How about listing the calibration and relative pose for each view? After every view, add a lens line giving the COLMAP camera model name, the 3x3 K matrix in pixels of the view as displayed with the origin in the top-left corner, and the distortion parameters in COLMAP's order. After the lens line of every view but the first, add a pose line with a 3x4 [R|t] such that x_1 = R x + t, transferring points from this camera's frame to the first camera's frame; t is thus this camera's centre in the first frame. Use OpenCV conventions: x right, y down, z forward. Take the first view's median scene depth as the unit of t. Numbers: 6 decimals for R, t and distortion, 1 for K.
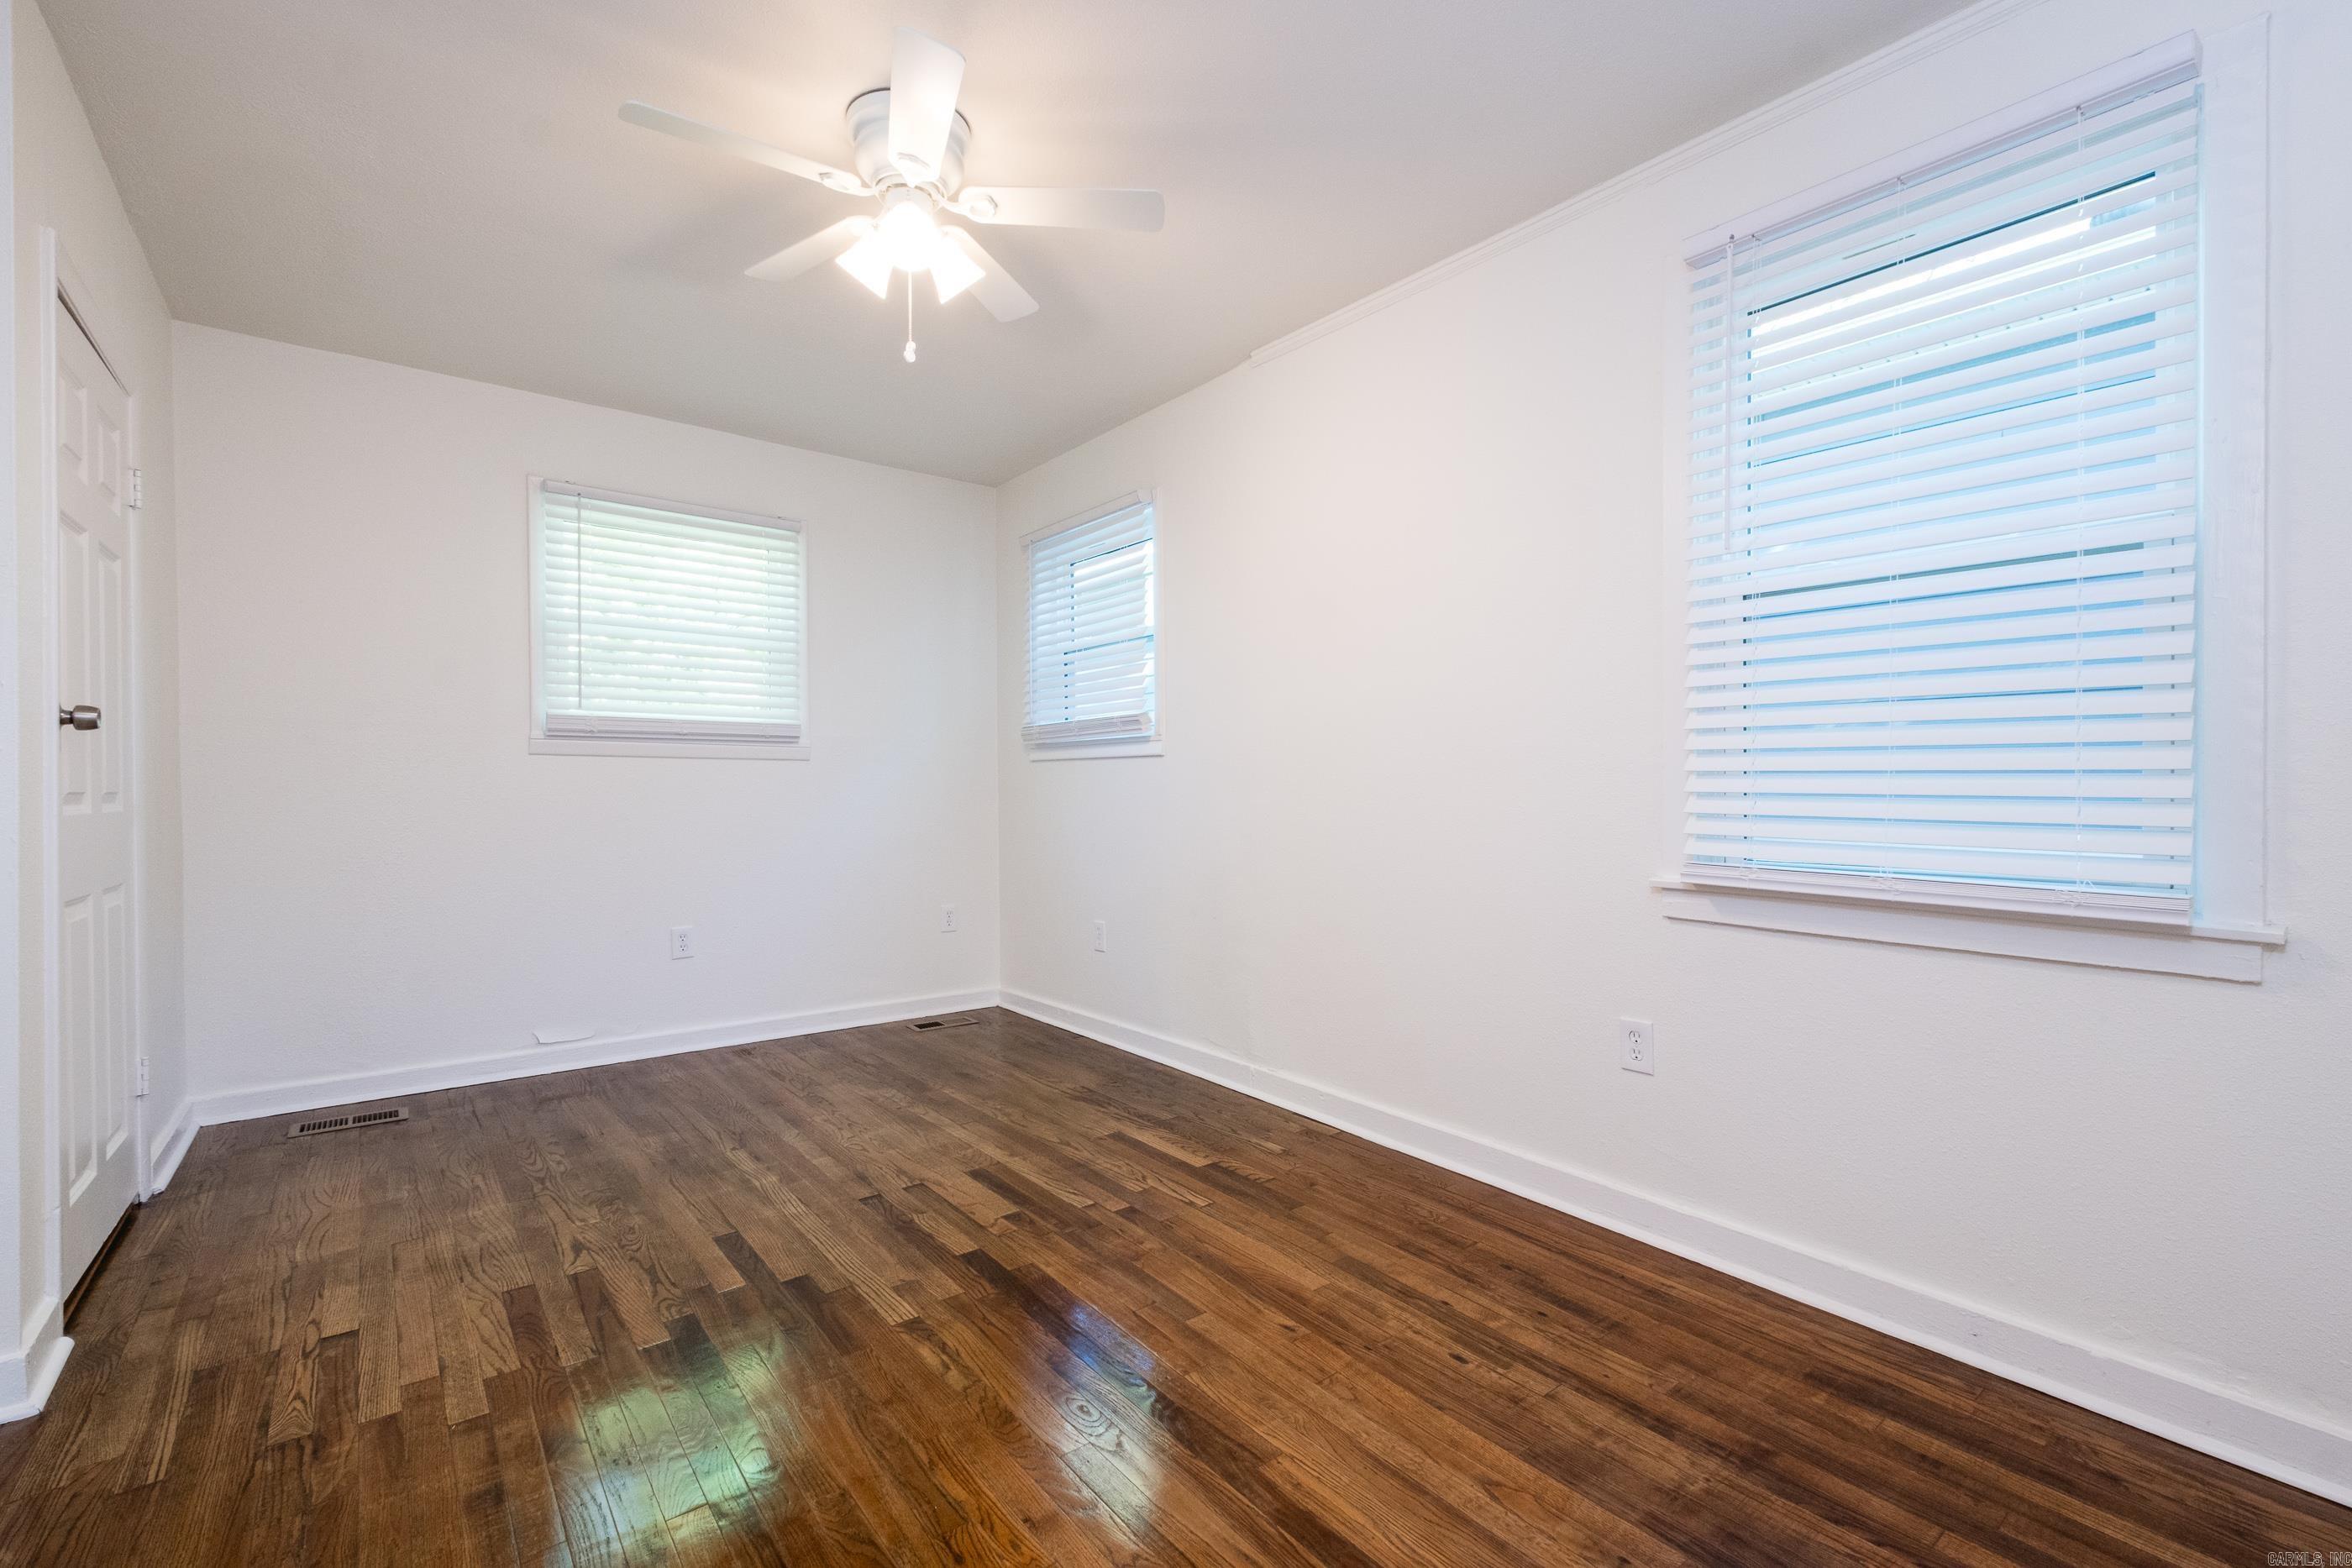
lens RADIAL K [[1022.0, 0, 1205.1], [0, 1022.0, 794.0], [0, 0, 1]] dist [0.001843, -0.005183]
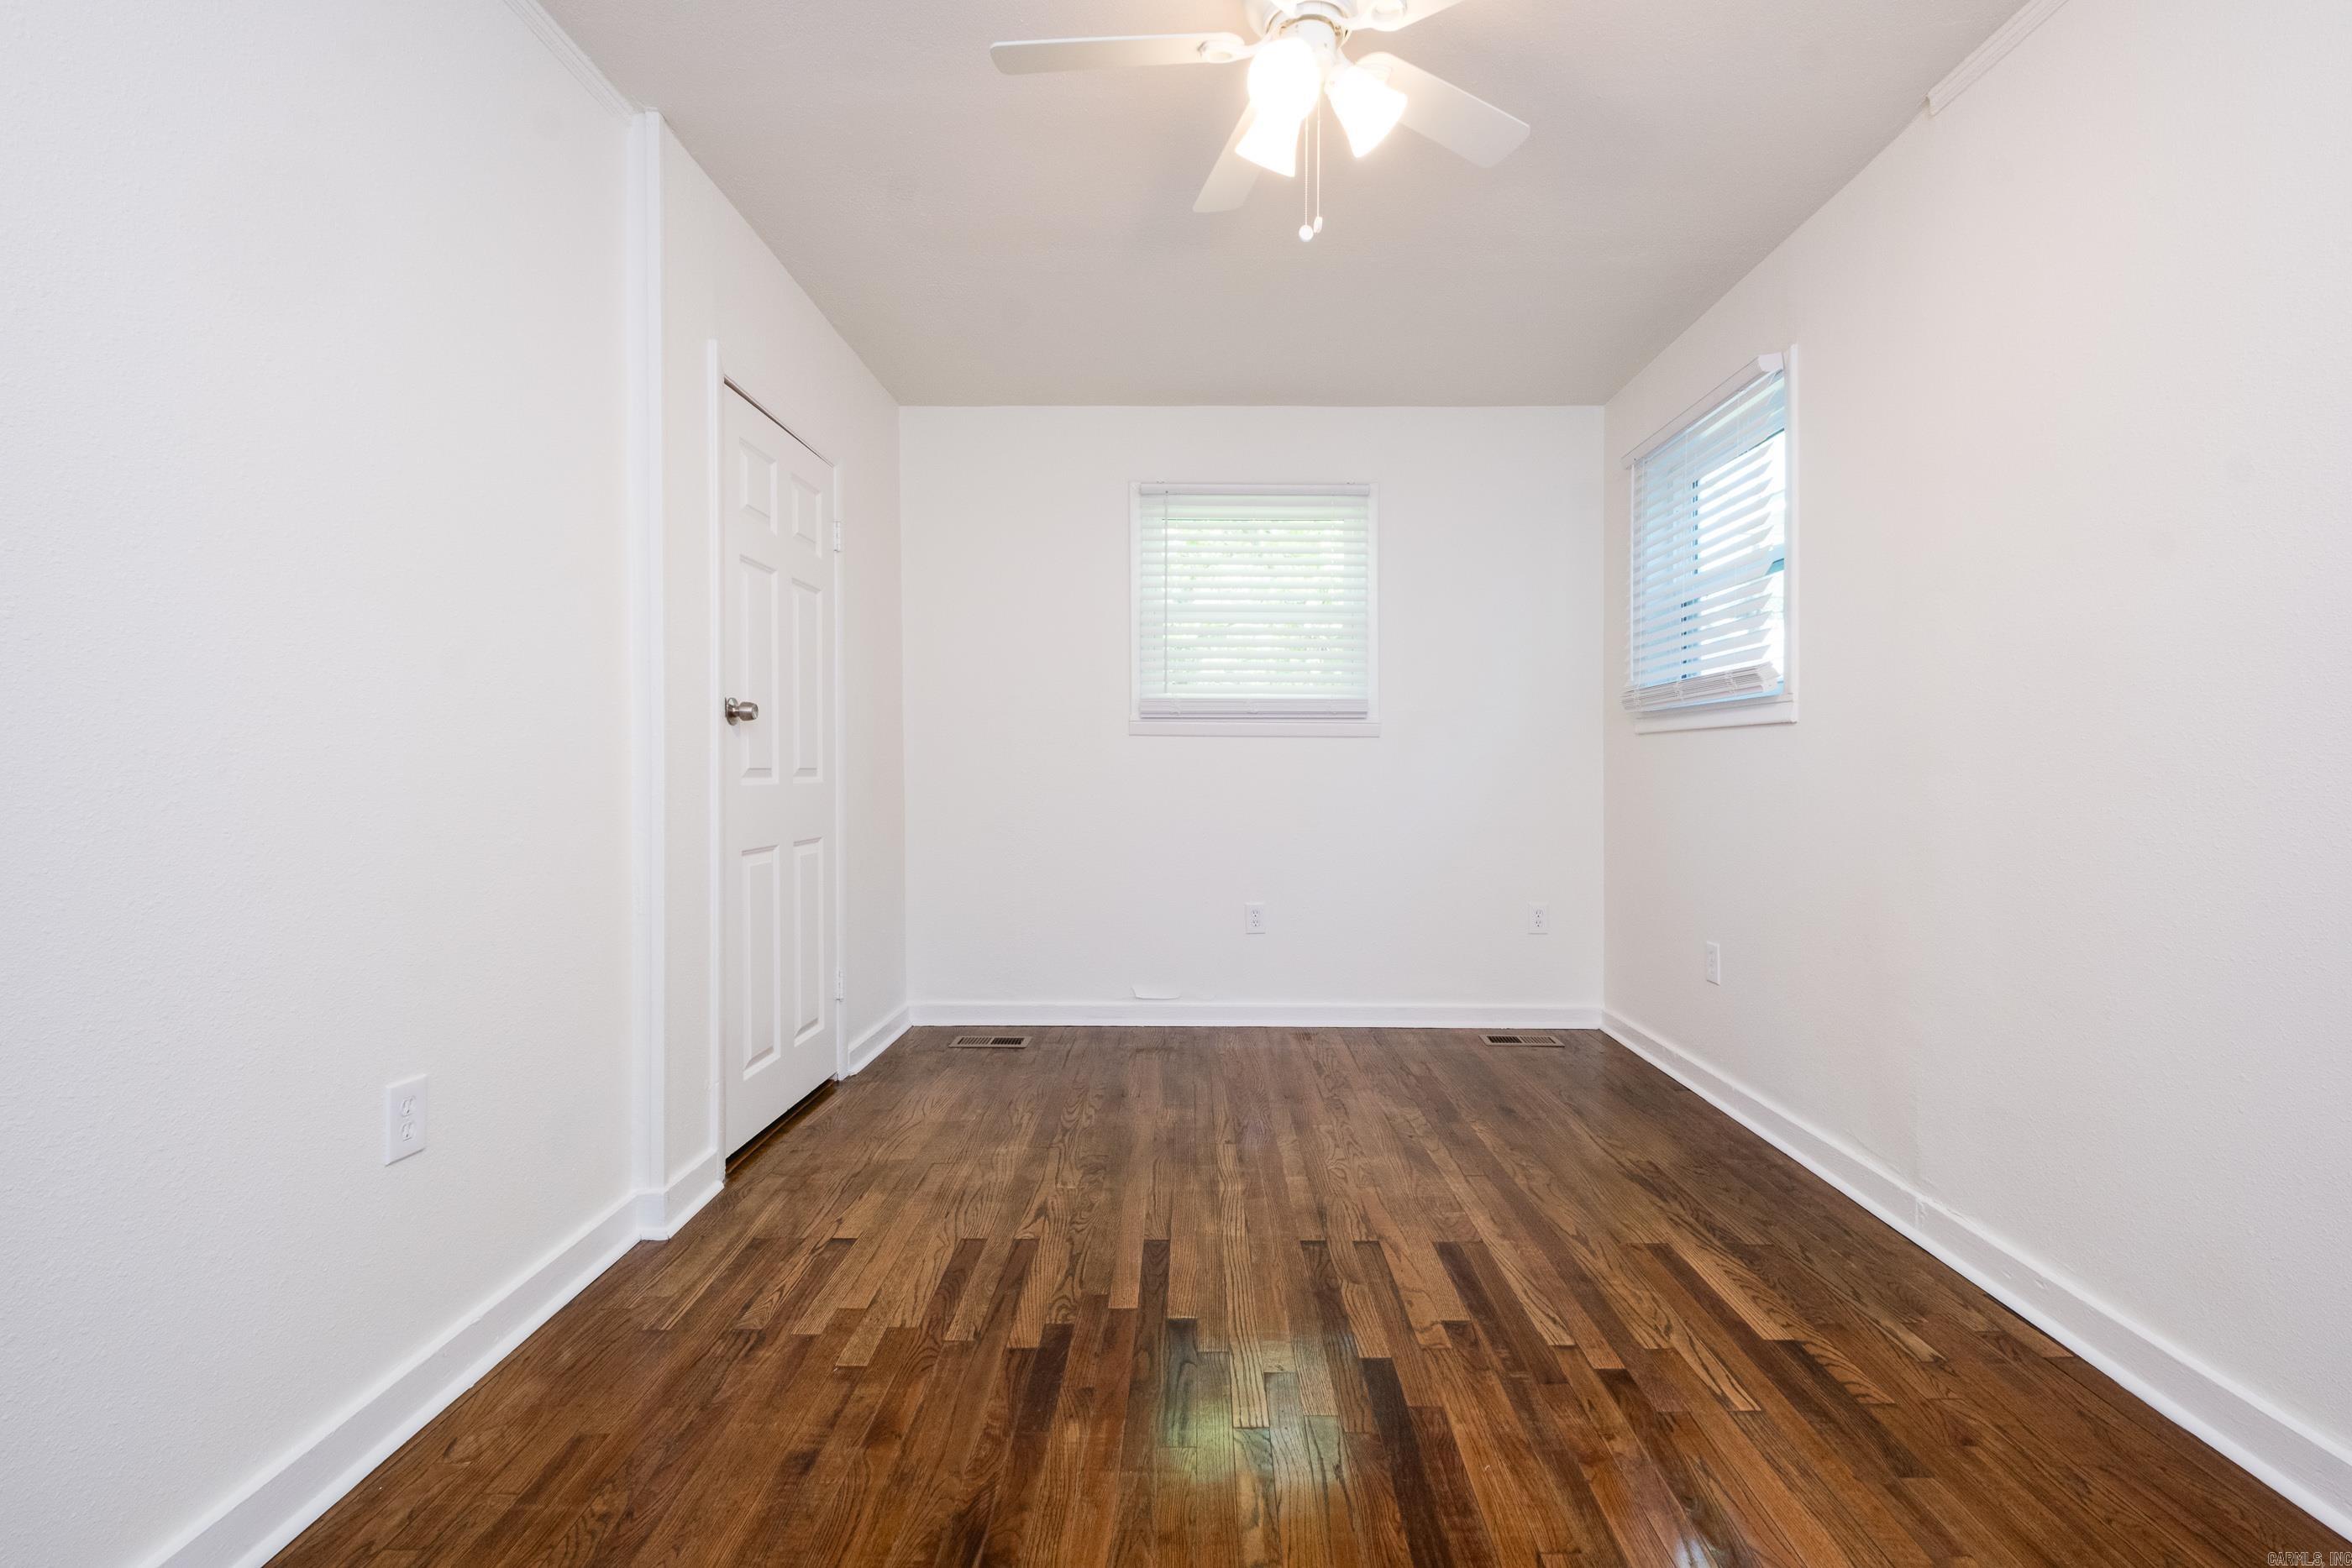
lens RADIAL K [[1024.2, 0, 1183.9], [0, 1024.2, 778.2], [0, 0, 1]] dist [0.017392, -0.014903]
pose [[0.764623, 0.009844, -0.644403, 0.140105], [-0.006501, 0.999950, 0.007560, -0.001976], [0.644445, -0.001591, 0.764649, 0.262671]]
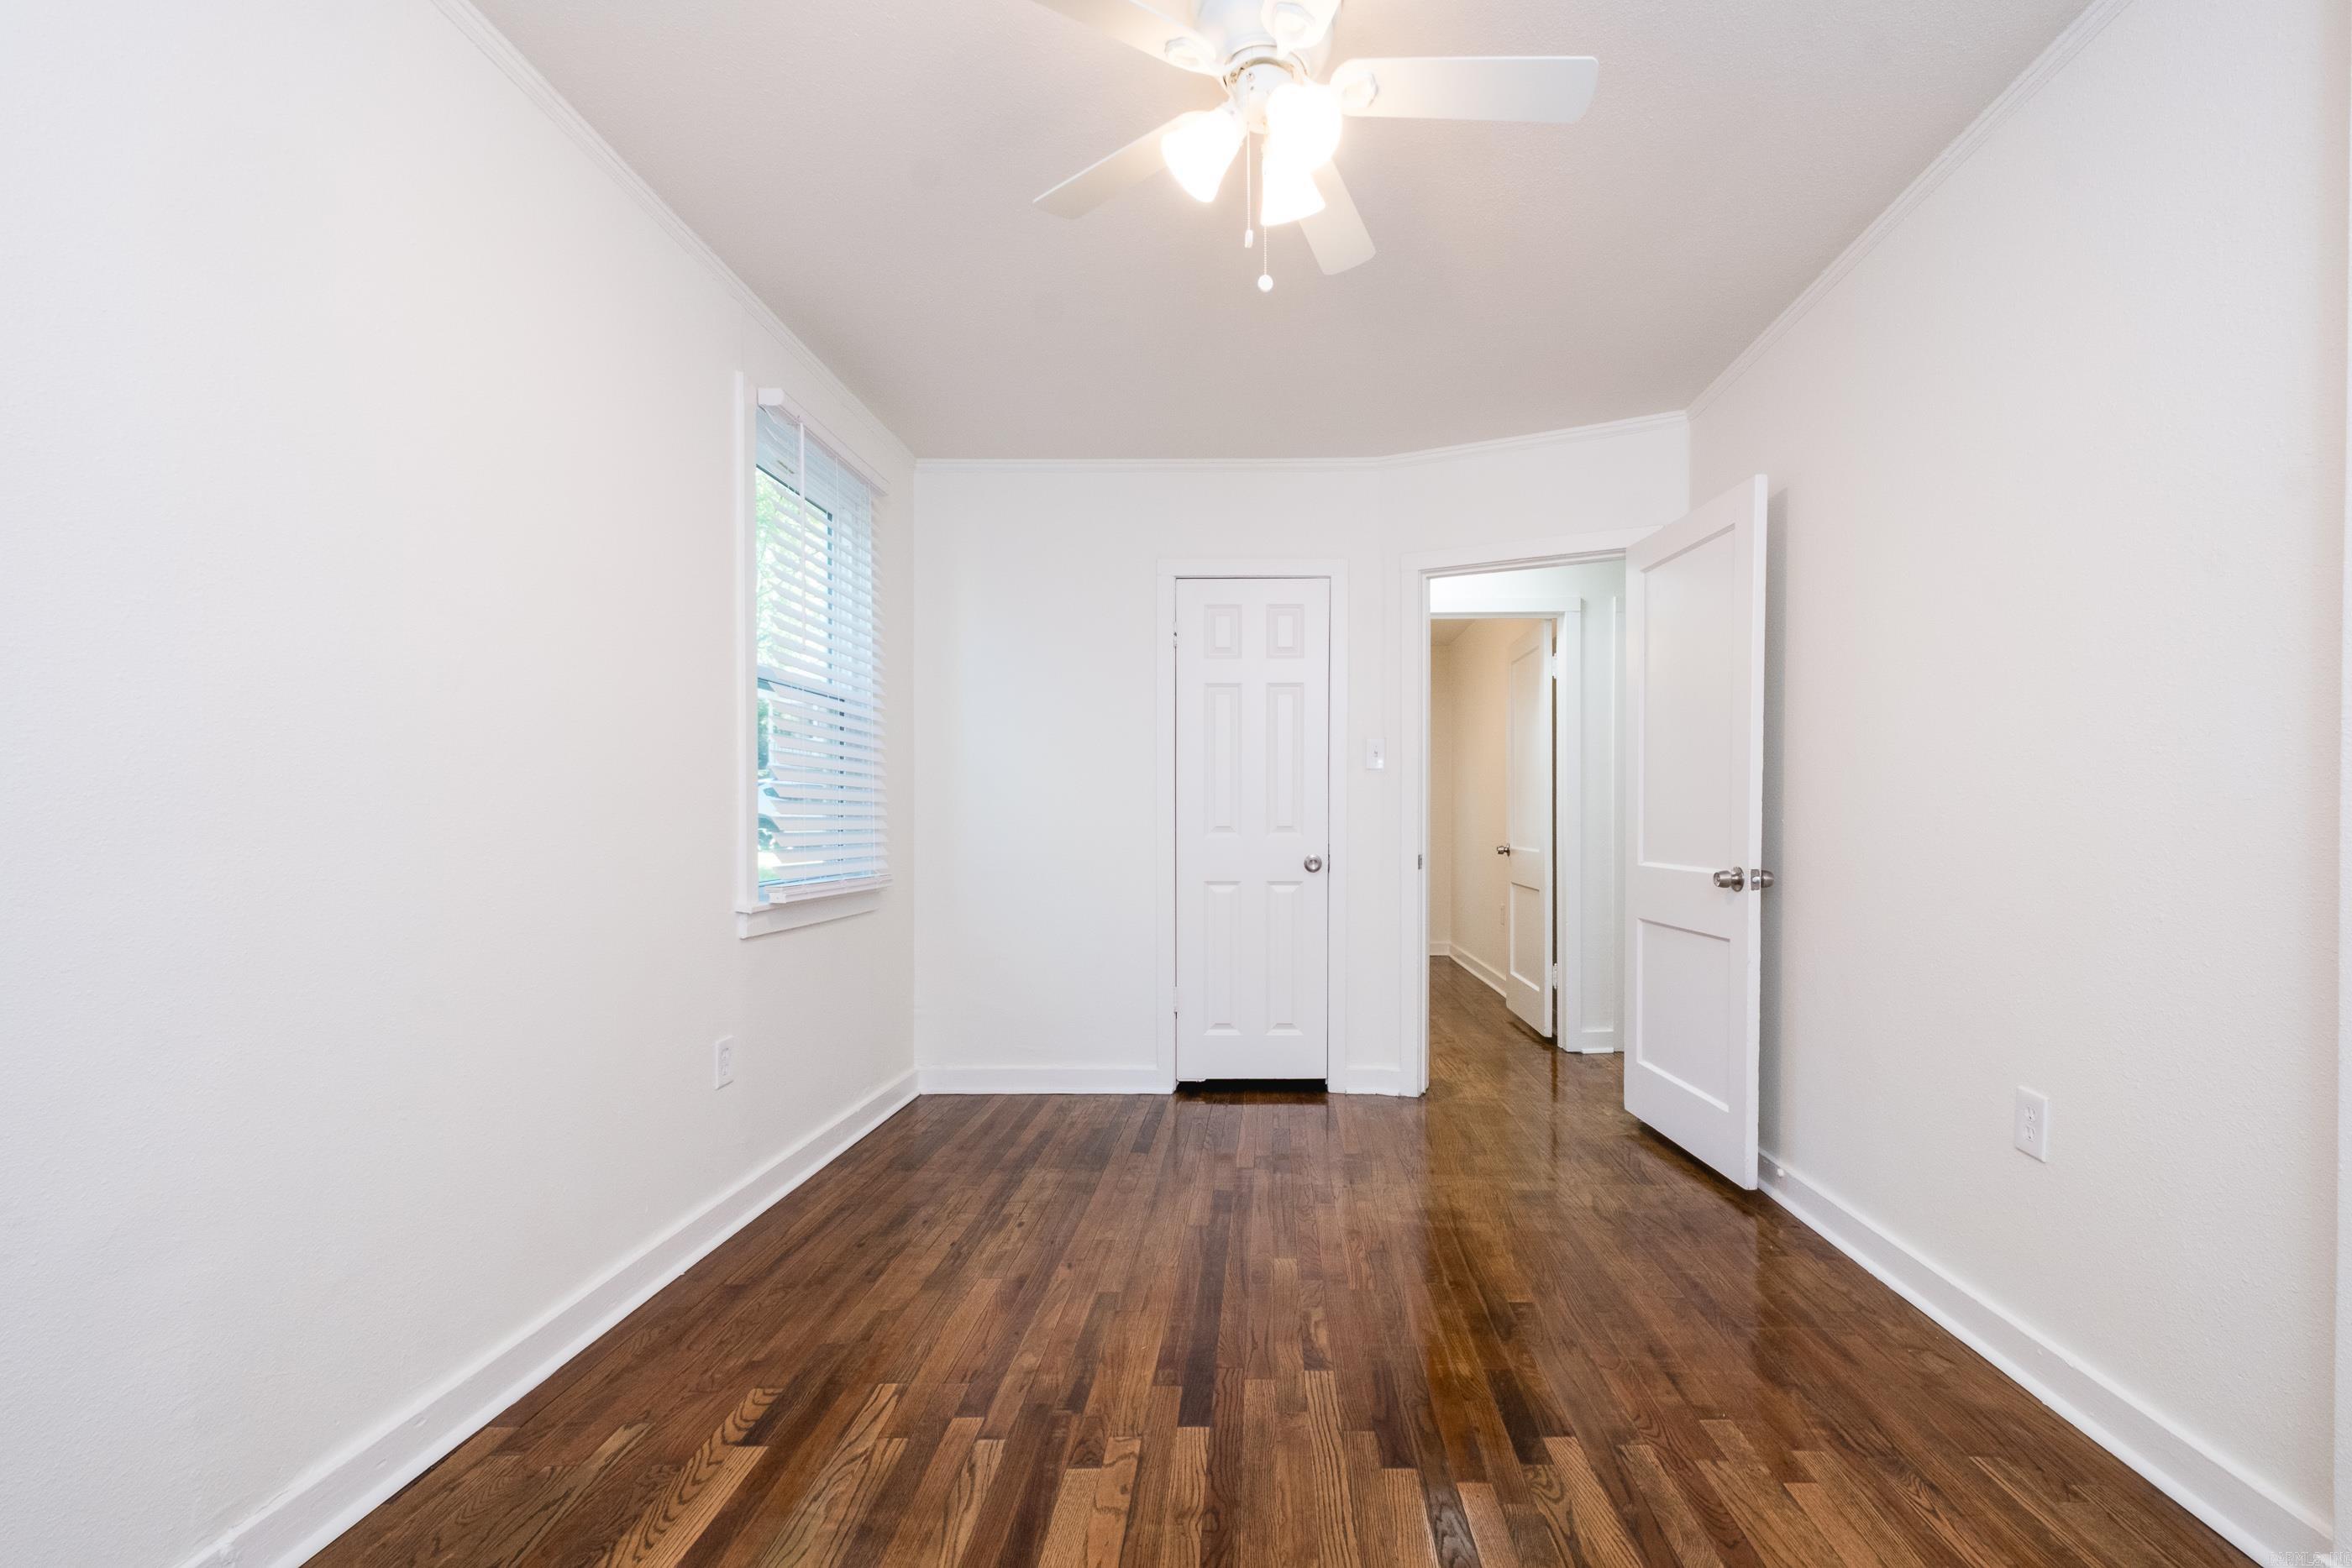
lens RADIAL K [[1056.9, 0, 1241.6], [0, 1056.9, 830.1], [0, 0, 1]] dist [0.026143, -0.022401]
pose [[-0.760857, -0.005887, 0.648893, -0.680806], [0.009551, 0.999749, 0.020269, -0.019557], [-0.648849, 0.021619, -0.760610, 1.377618]]
